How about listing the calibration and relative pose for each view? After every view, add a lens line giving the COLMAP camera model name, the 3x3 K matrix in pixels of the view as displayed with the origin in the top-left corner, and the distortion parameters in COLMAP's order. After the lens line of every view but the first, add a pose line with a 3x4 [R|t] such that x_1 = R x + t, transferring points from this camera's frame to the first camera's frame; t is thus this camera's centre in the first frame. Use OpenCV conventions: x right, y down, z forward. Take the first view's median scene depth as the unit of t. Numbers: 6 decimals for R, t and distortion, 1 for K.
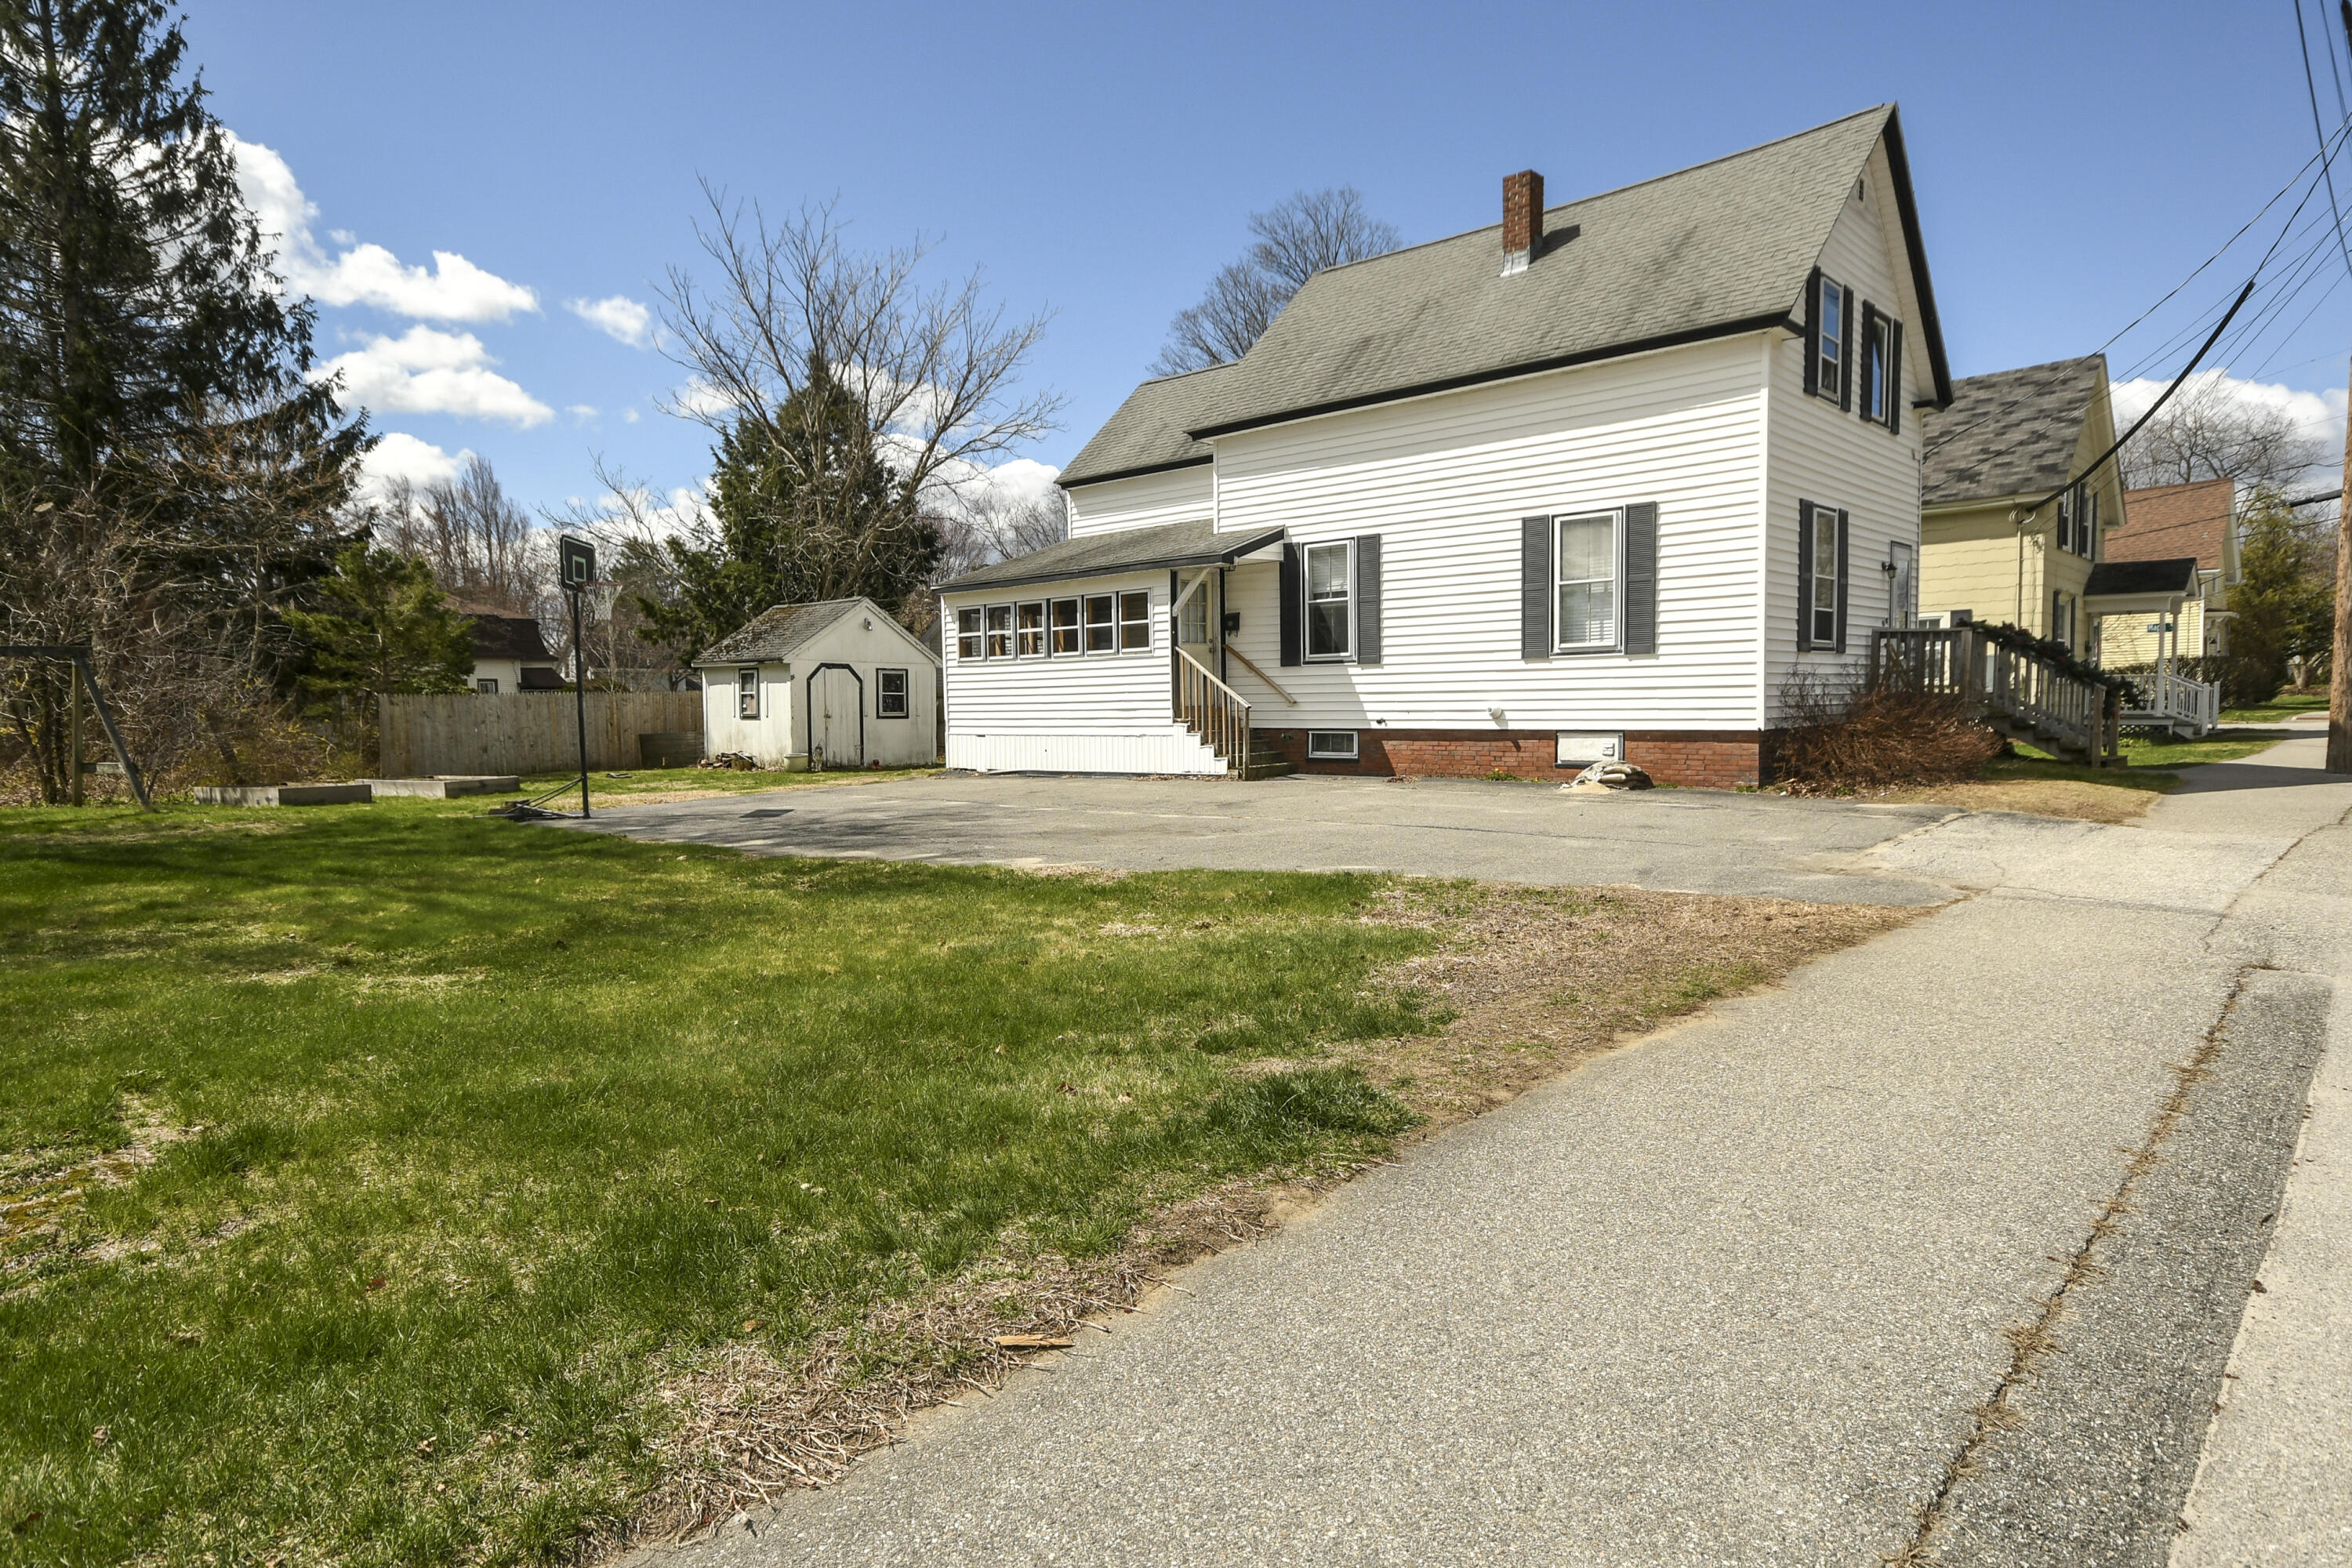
lens RADIAL K [[1351.3, 0, 1162.9], [0, 1351.3, 799.2], [0, 0, 1]] dist [0.030188, 0.000161]
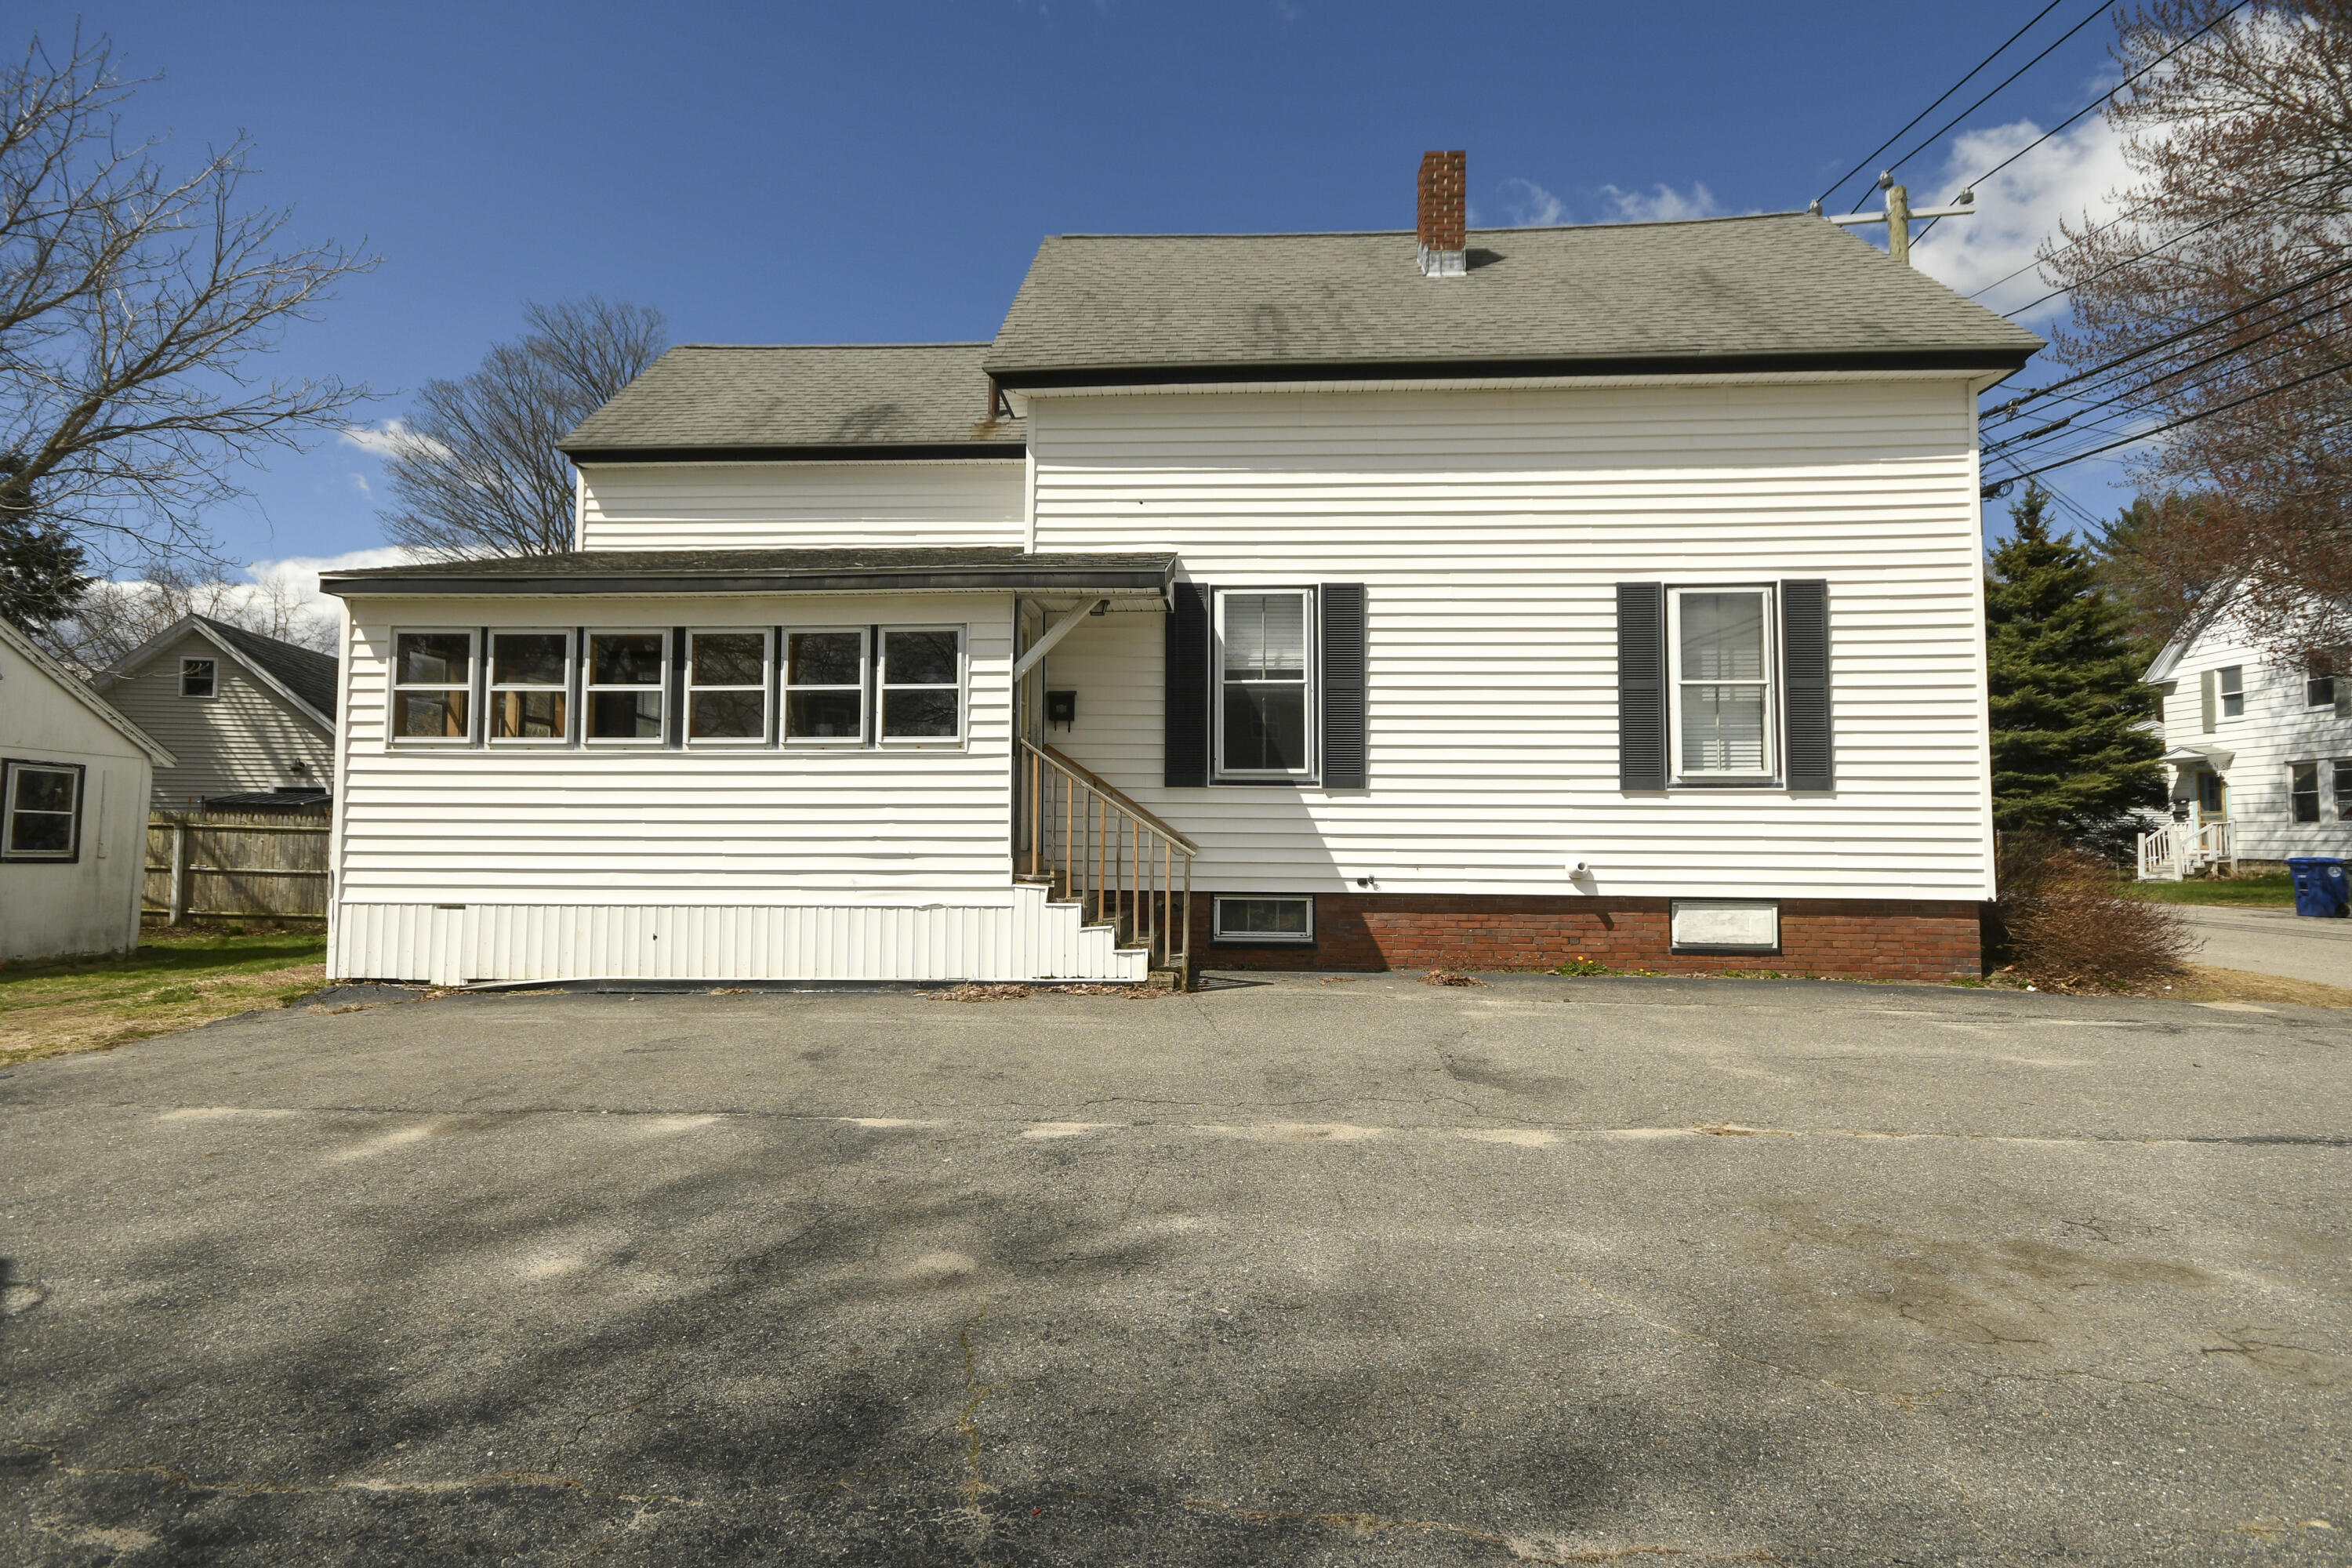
lens RADIAL K [[1114.3, 0, 1176.0], [0, 1114.3, 784.0], [0, 0, 1]] dist [0.014790, 0.000072]
pose [[0.764308, 0.054461, 0.642548, -0.226648], [0.028467, 0.992606, -0.117992, -0.042879], [-0.644223, 0.108473, 0.757106, 0.645542]]
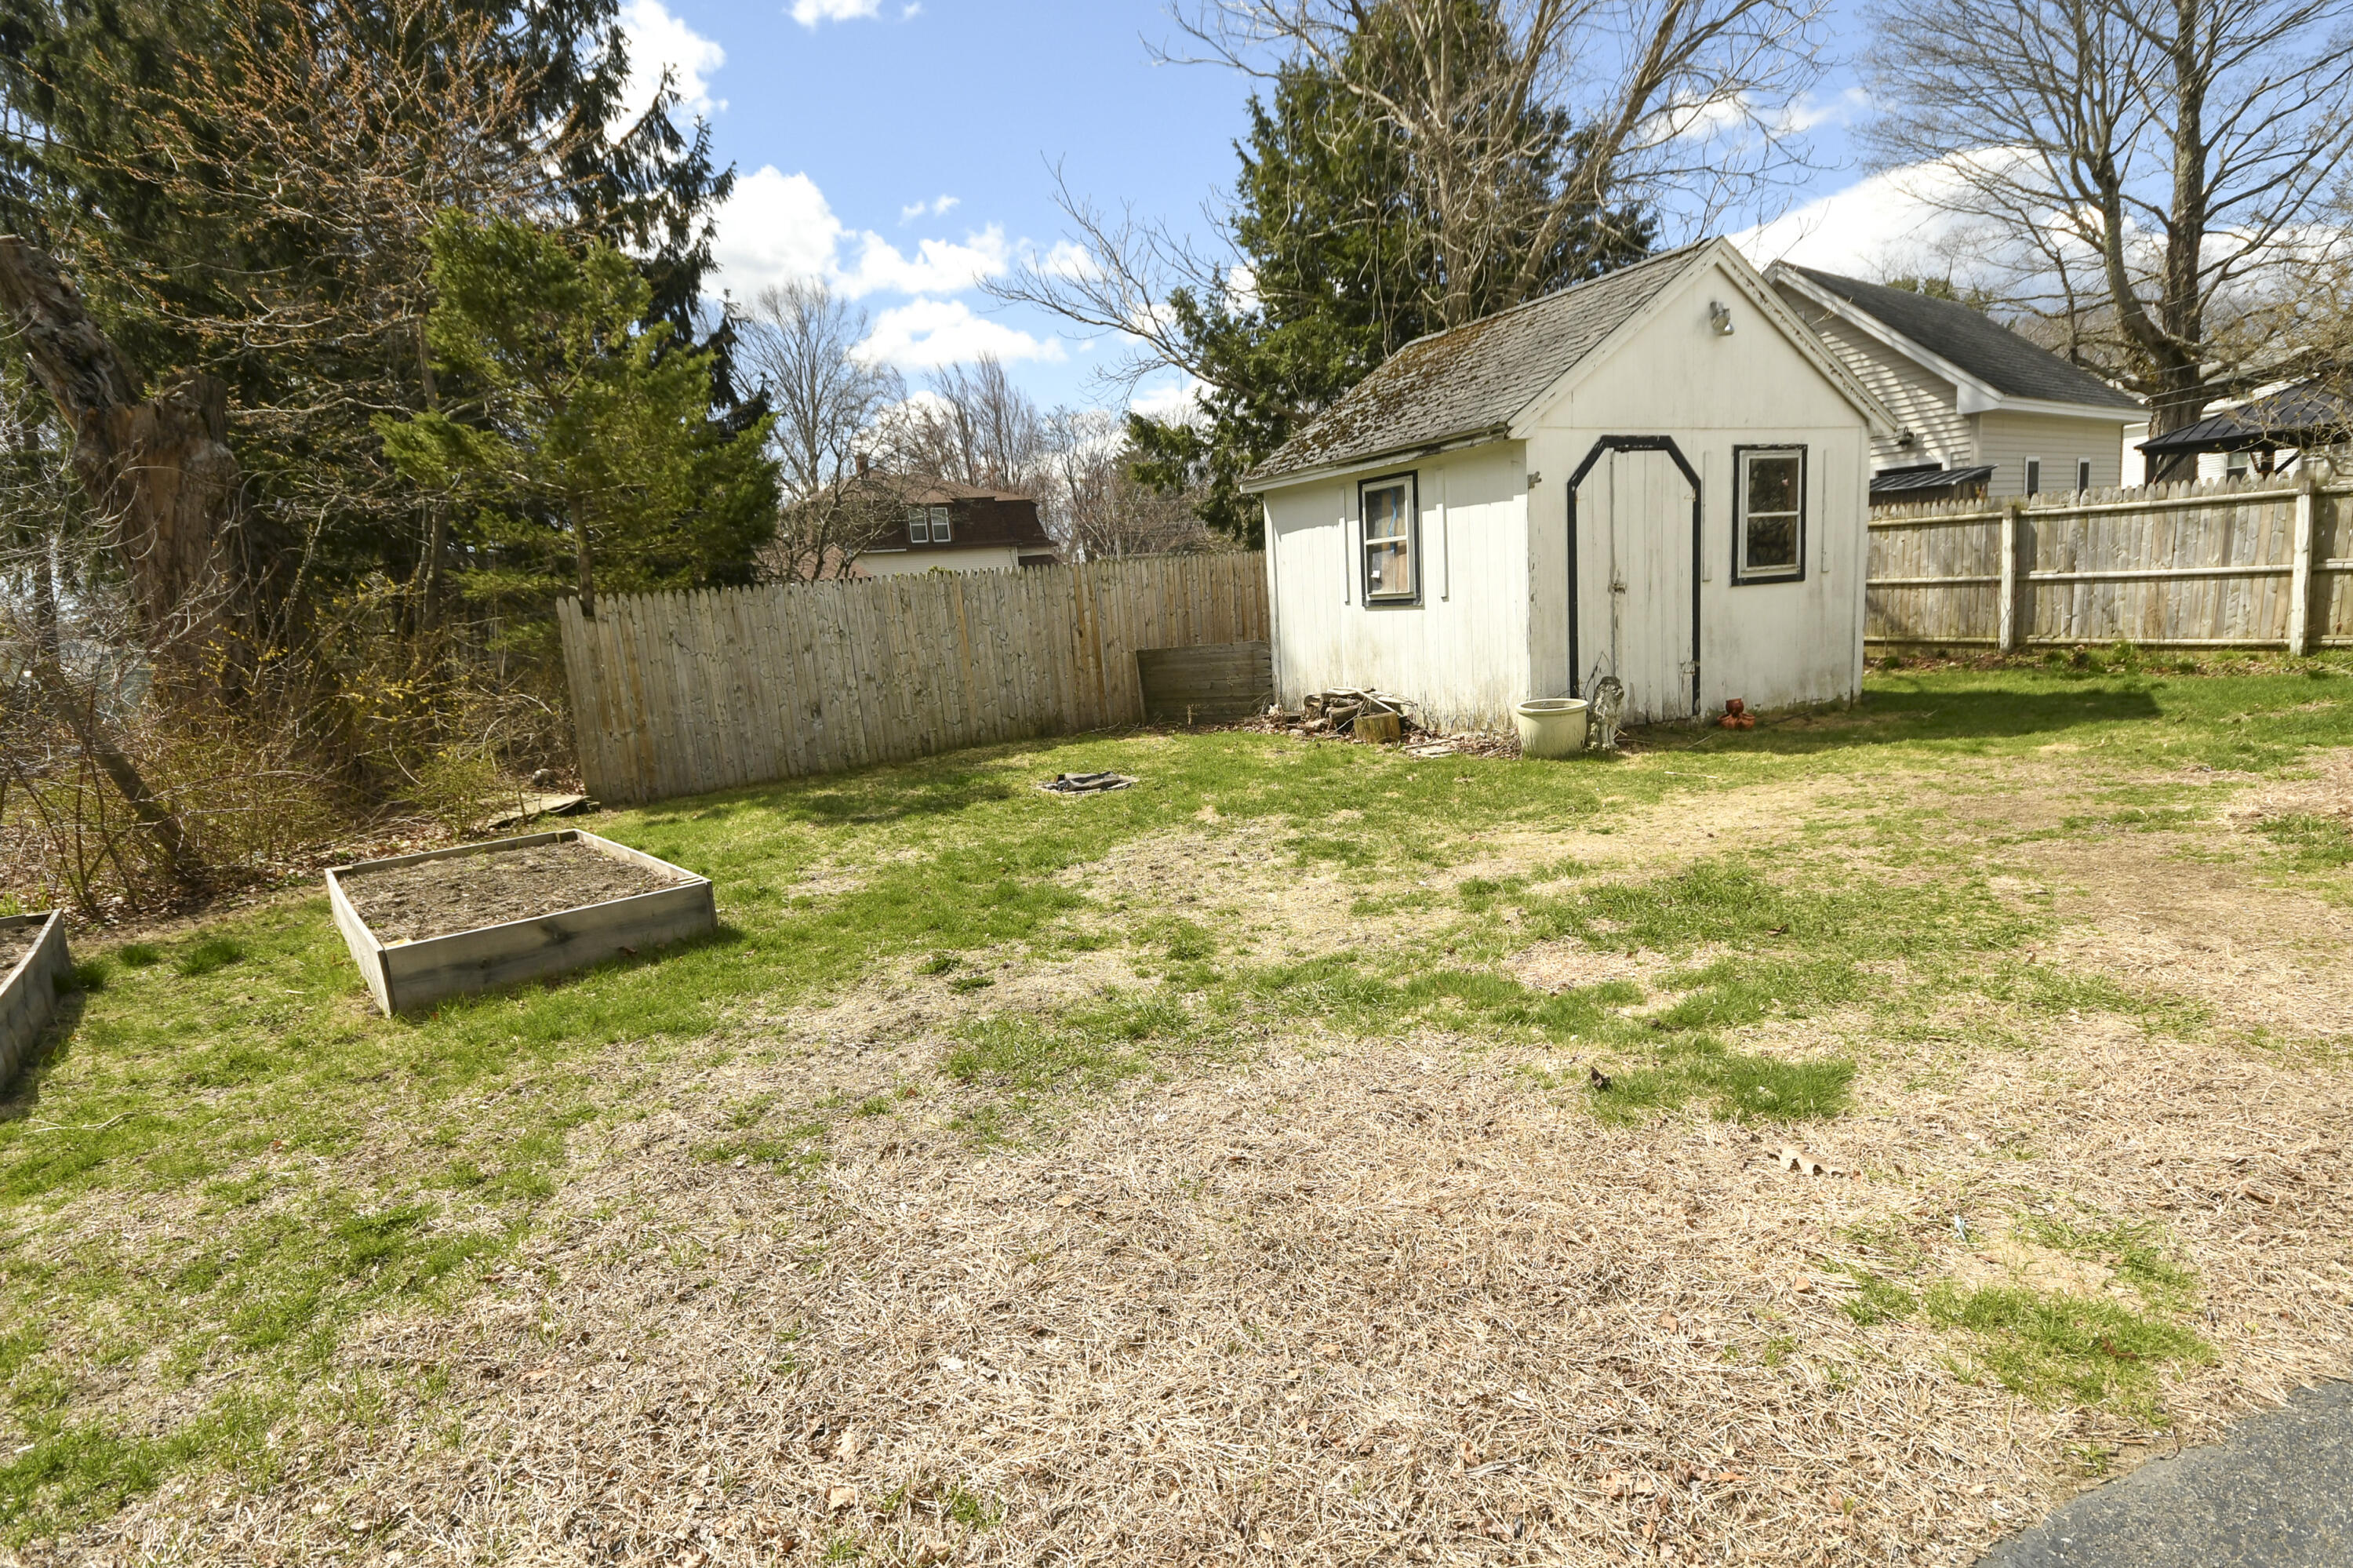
lens RADIAL K [[1114.8, 0, 1176.5], [0, 1114.8, 784.0], [0, 0, 1]] dist [0.014790, 0.000072]
pose [[0.941480, 0.001351, -0.337066, -0.392053], [0.037024, 0.993526, 0.107398, -0.069482], [0.335029, -0.113593, 0.935336, 1.030817]]
